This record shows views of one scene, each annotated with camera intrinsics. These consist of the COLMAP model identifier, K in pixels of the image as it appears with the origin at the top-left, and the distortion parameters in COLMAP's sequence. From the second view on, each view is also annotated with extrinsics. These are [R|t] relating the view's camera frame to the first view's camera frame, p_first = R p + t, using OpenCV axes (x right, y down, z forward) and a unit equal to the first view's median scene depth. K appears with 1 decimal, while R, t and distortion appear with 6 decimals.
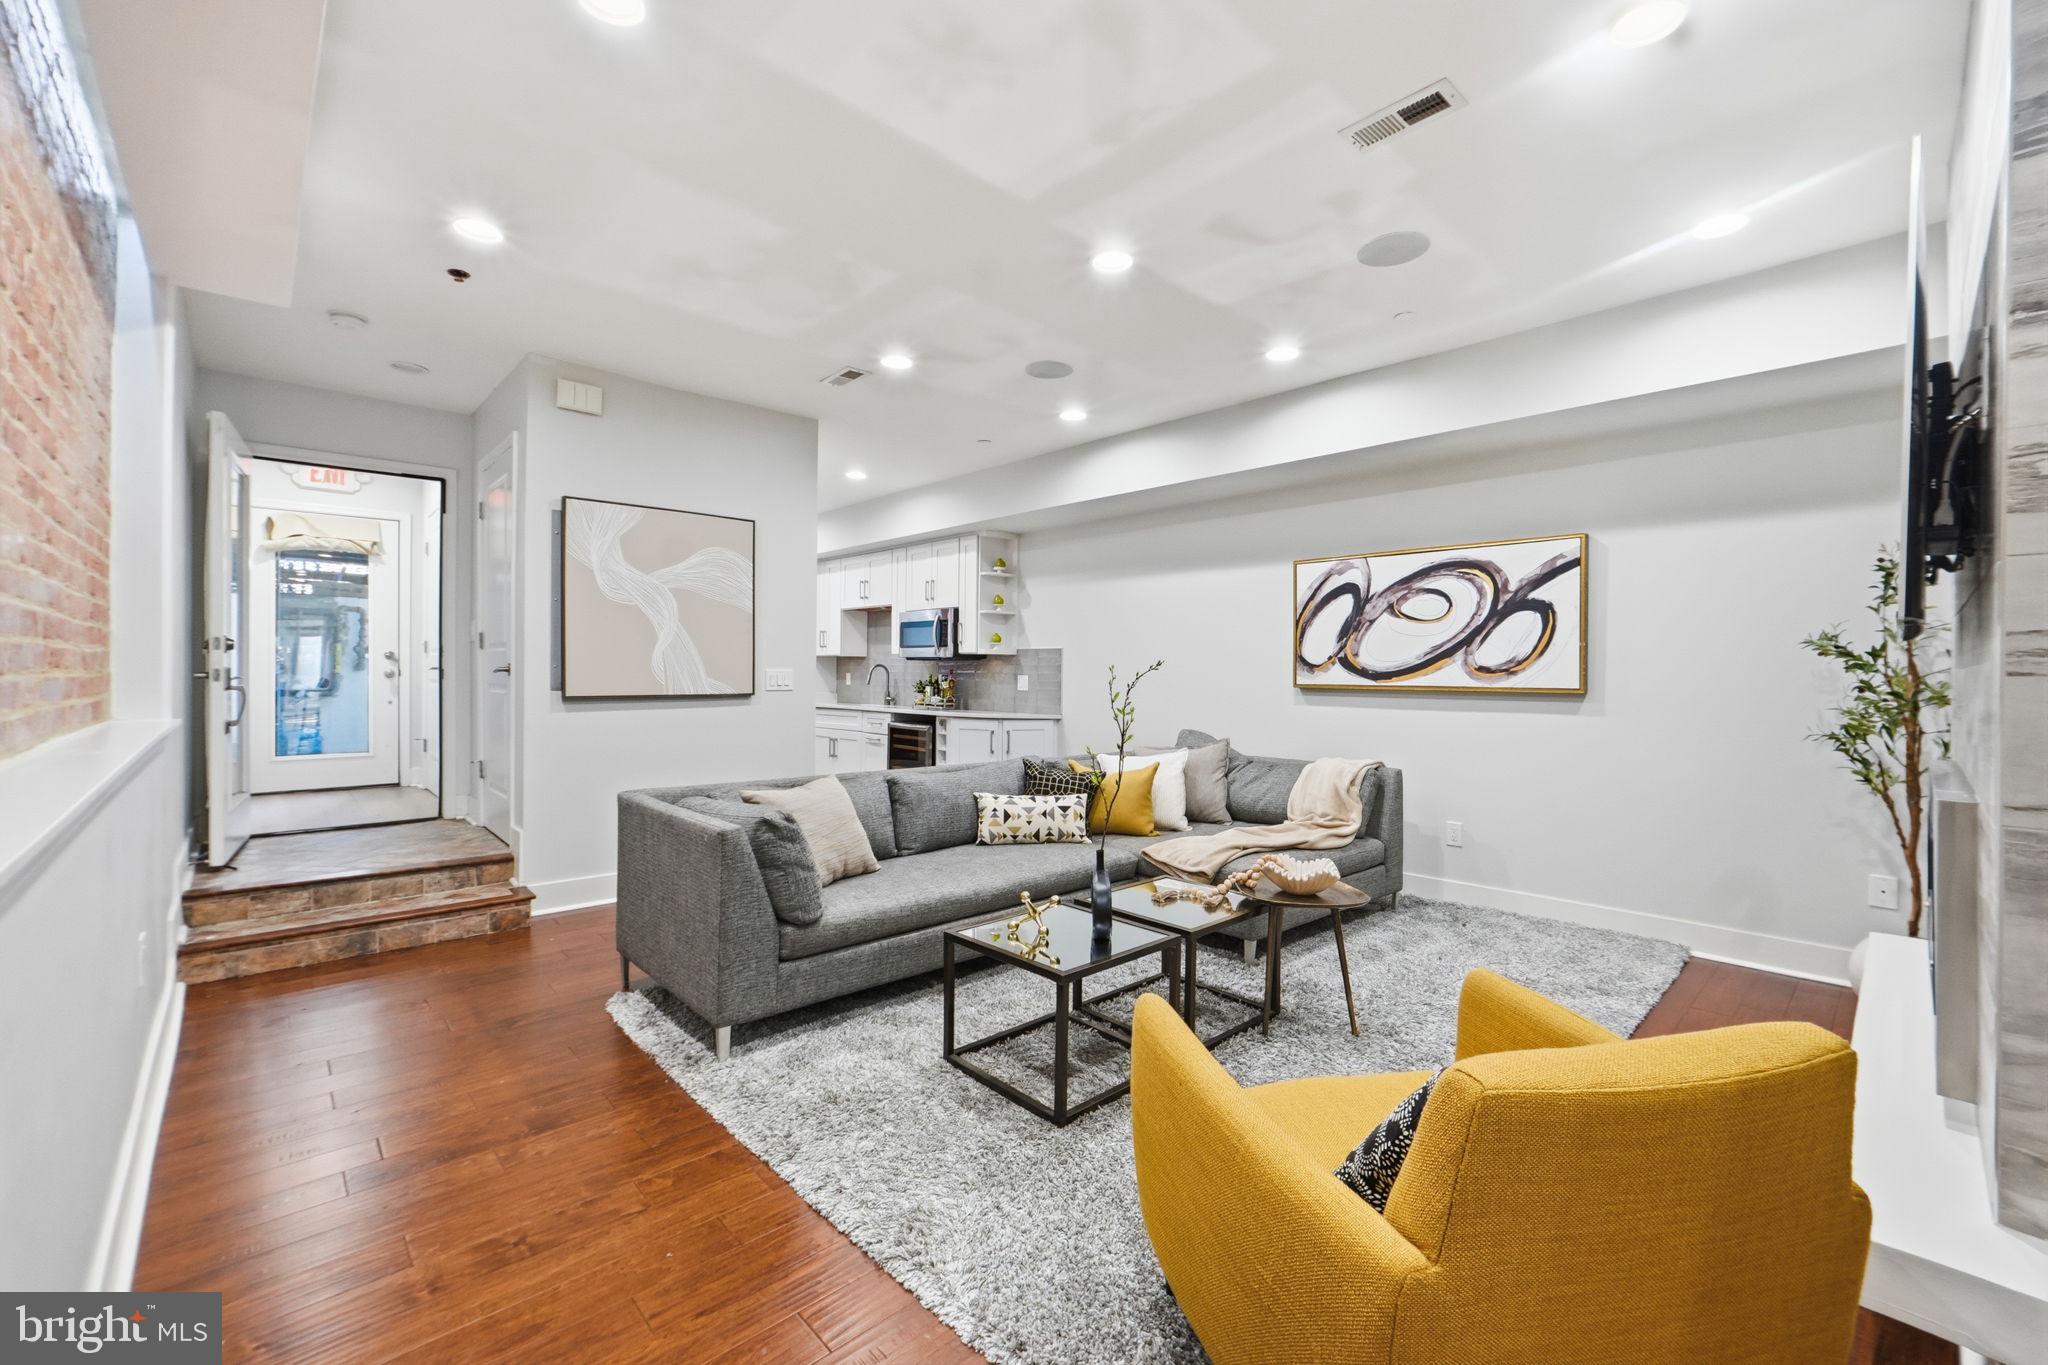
lens RADIAL K [[846.0, 0, 1024.4], [0, 846.0, 675.4], [0, 0, 1]] dist [-0.016681, 0.000043]
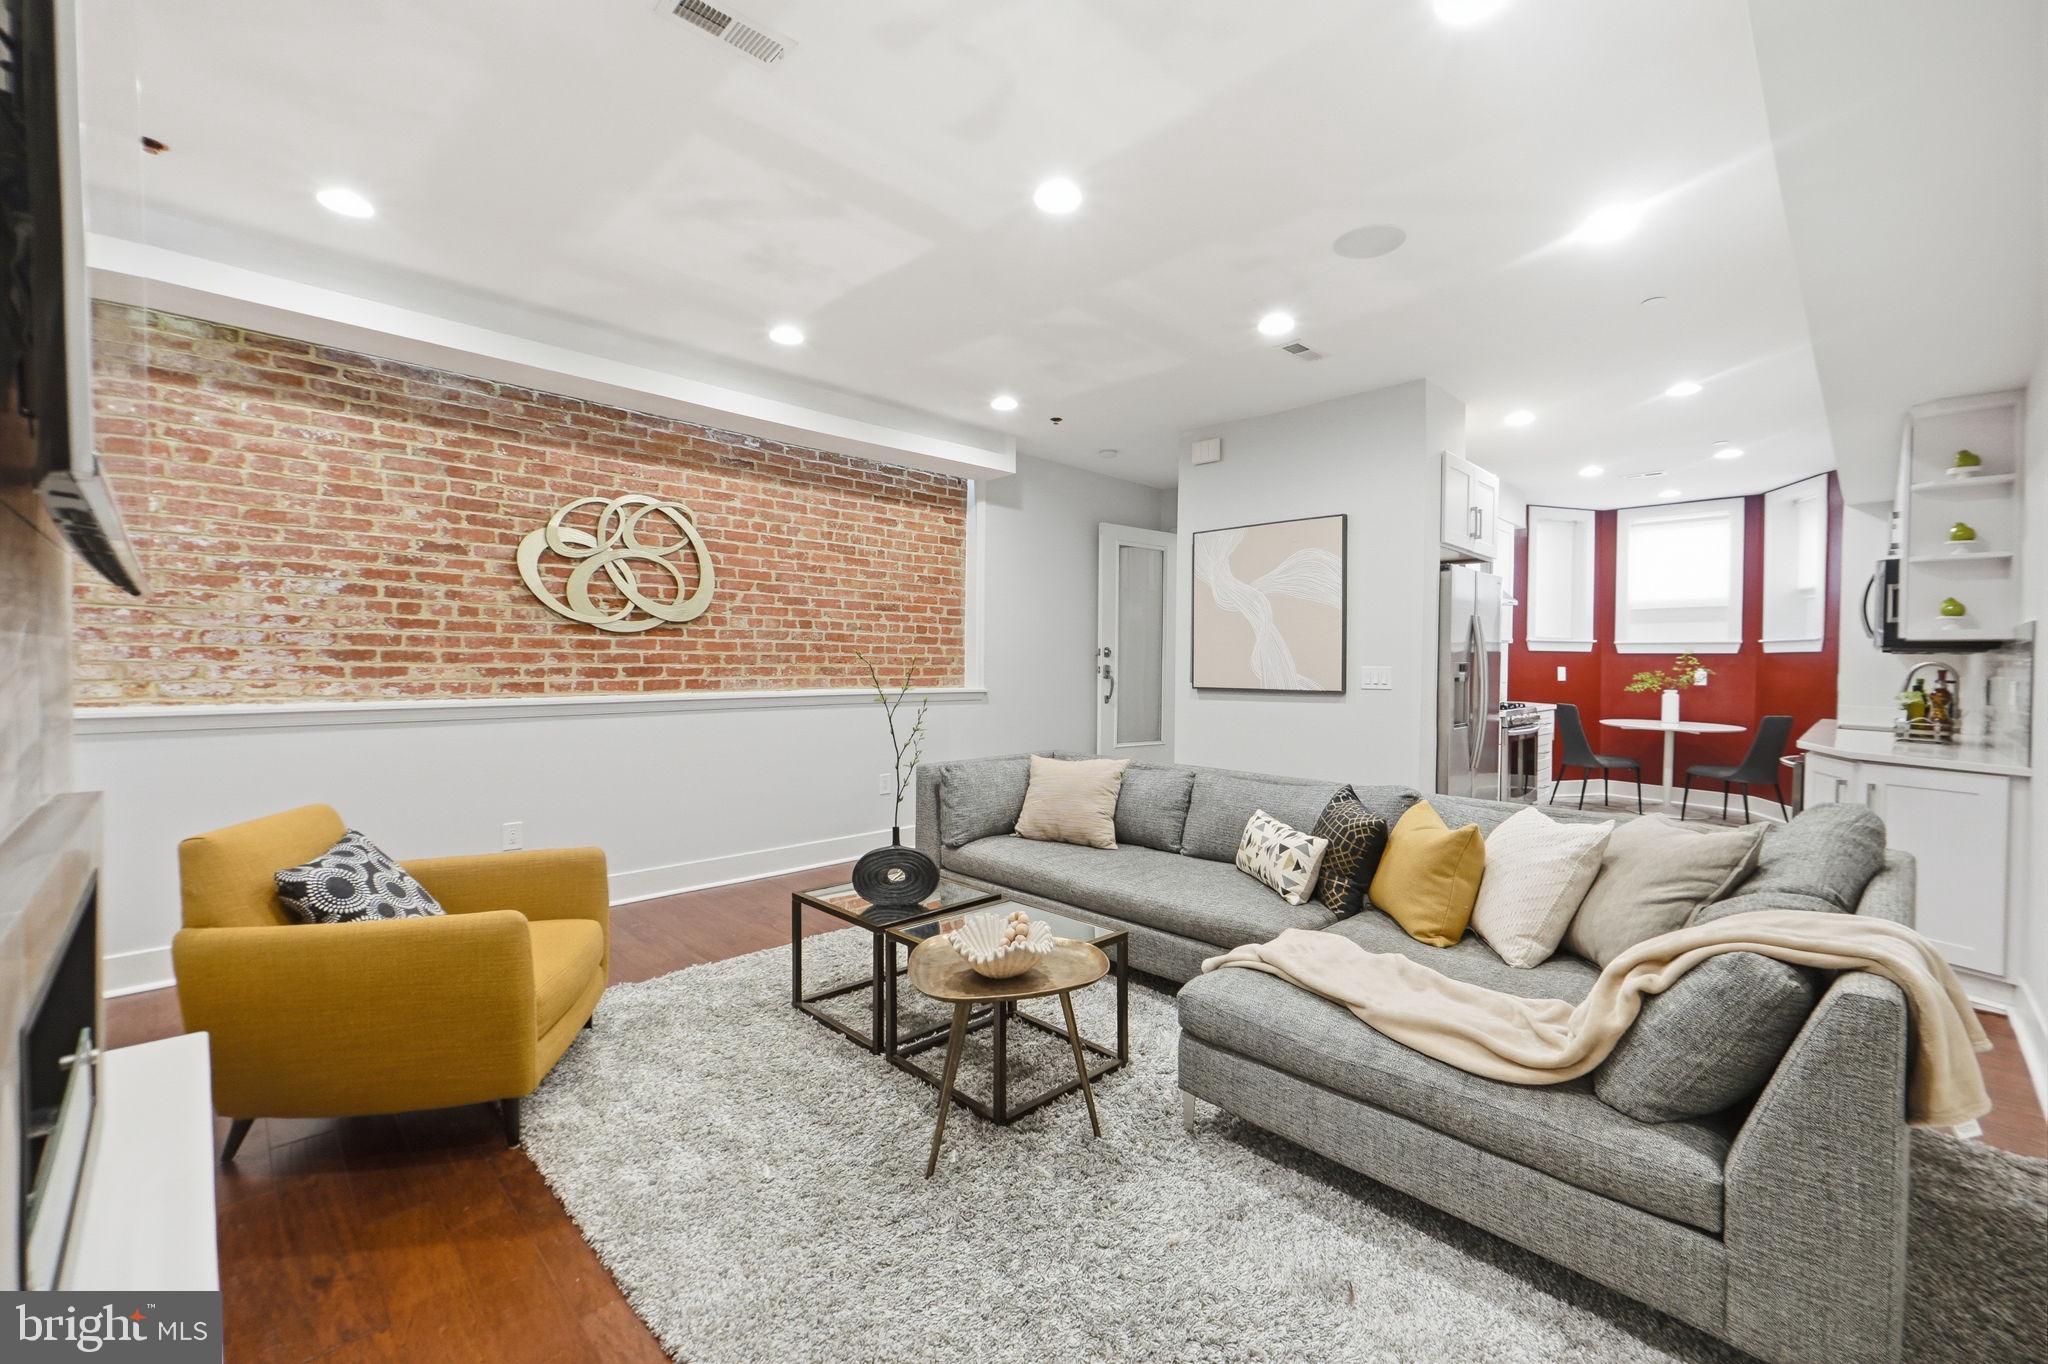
lens RADIAL K [[843.3, 0, 1049.8], [0, 843.3, 680.0], [0, 0, 1]] dist [-0.000274, 0.000104]
pose [[0.049998, 0.012922, -0.998666, 0.731621], [-0.014143, 0.999825, 0.012229, 0.001026], [0.998649, 0.013513, 0.050172, 0.702367]]
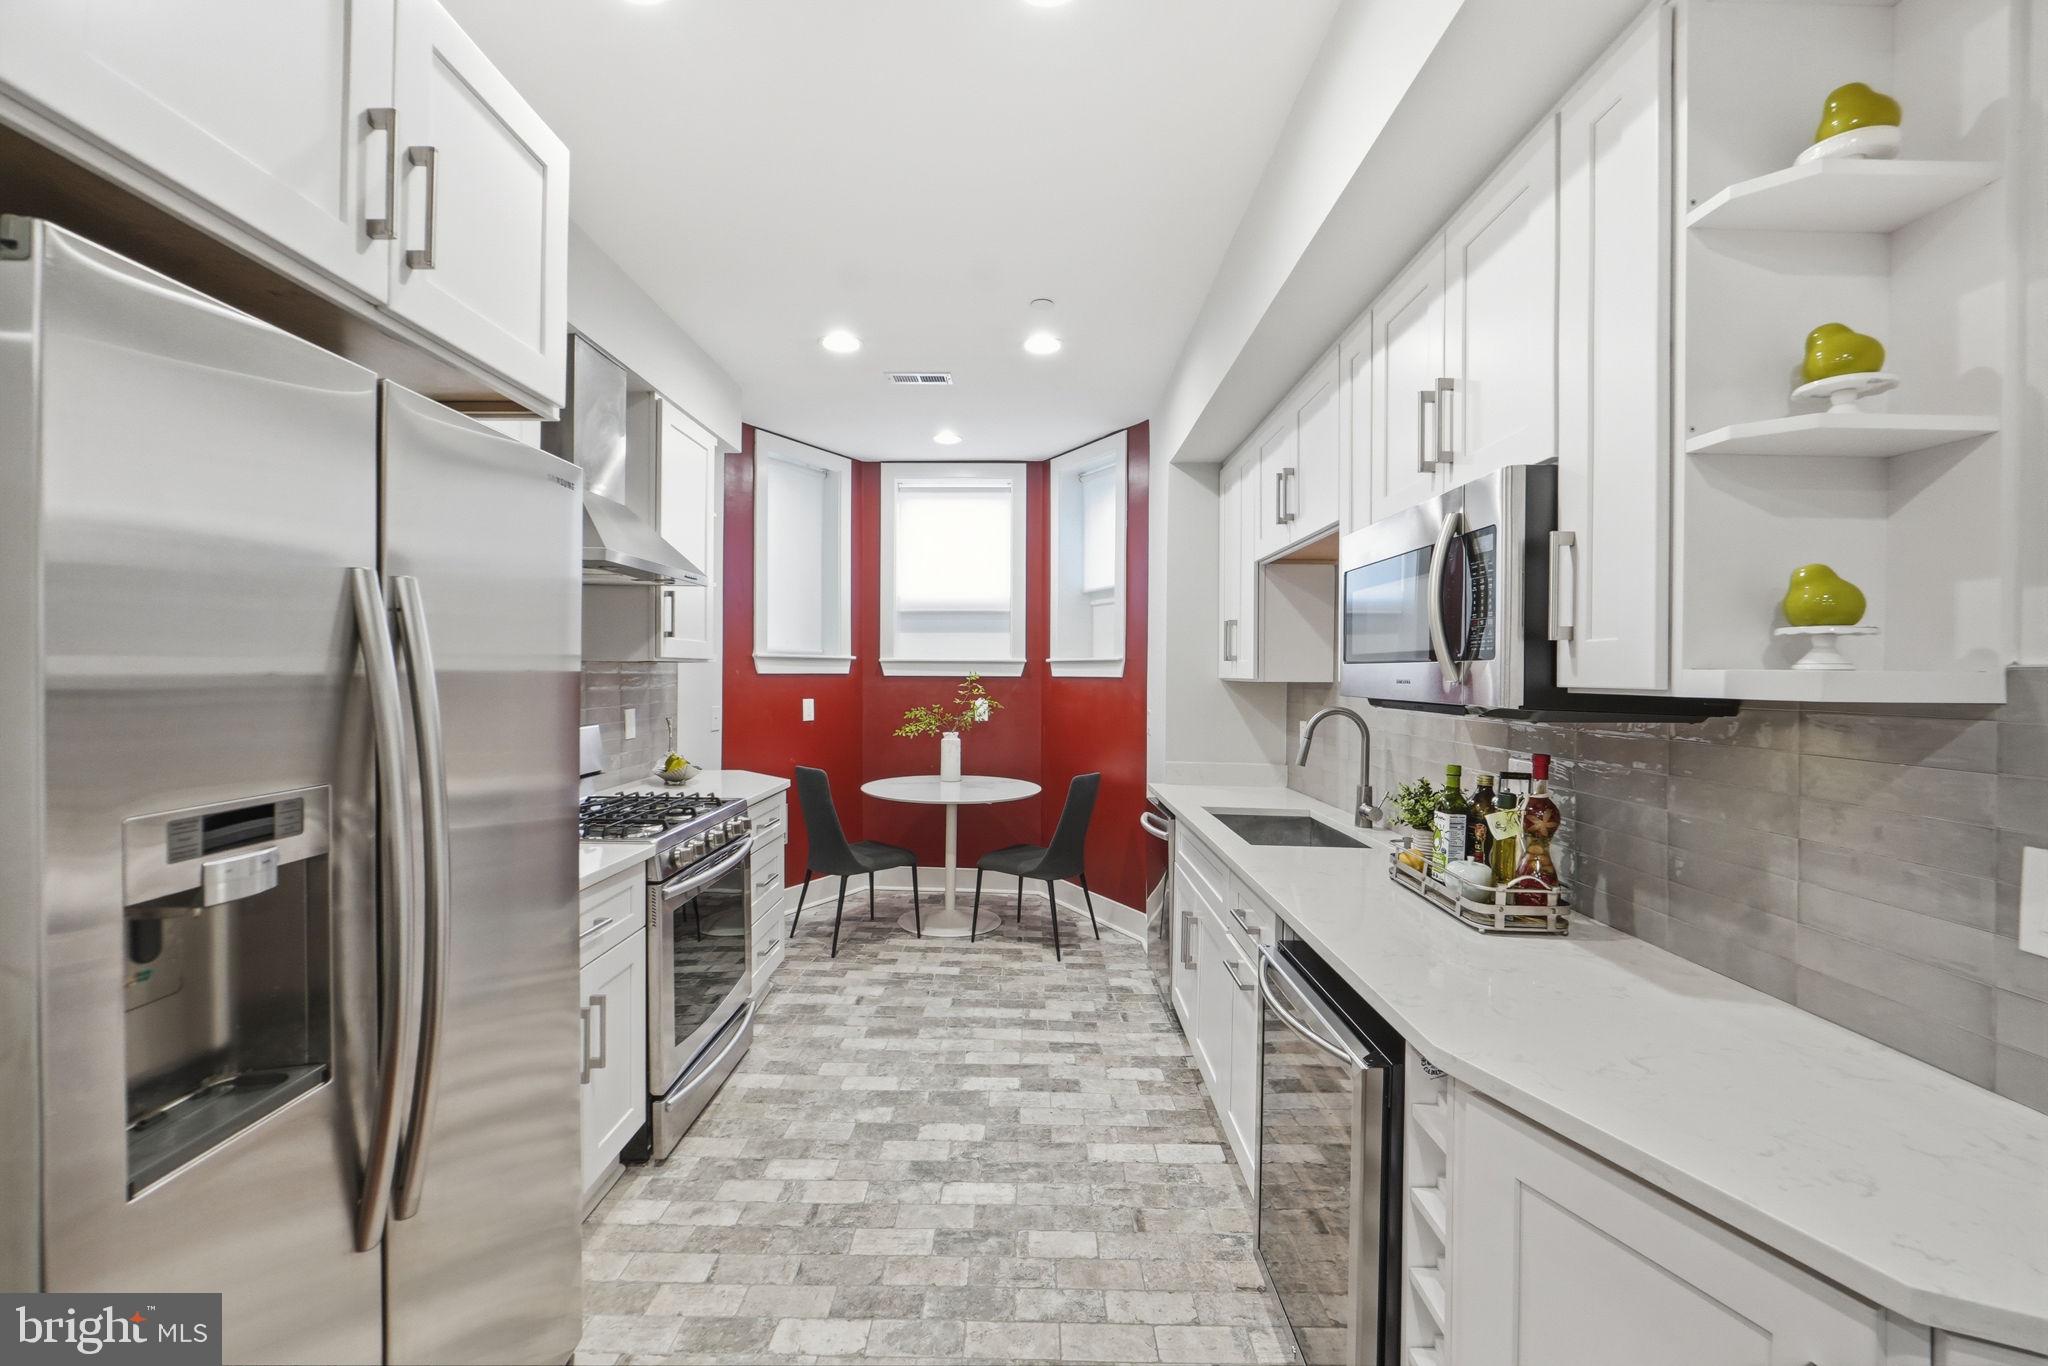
lens RADIAL K [[846.0, 0, 1024.4], [0, 846.0, 675.9], [0, 0, 1]] dist [-0.016681, 0.000043]
pose [[0.727528, -0.001586, -0.686076, -0.055174], [-0.003210, 0.999979, -0.005716, -0.046444], [0.686070, 0.006360, 0.727508, 1.280364]]
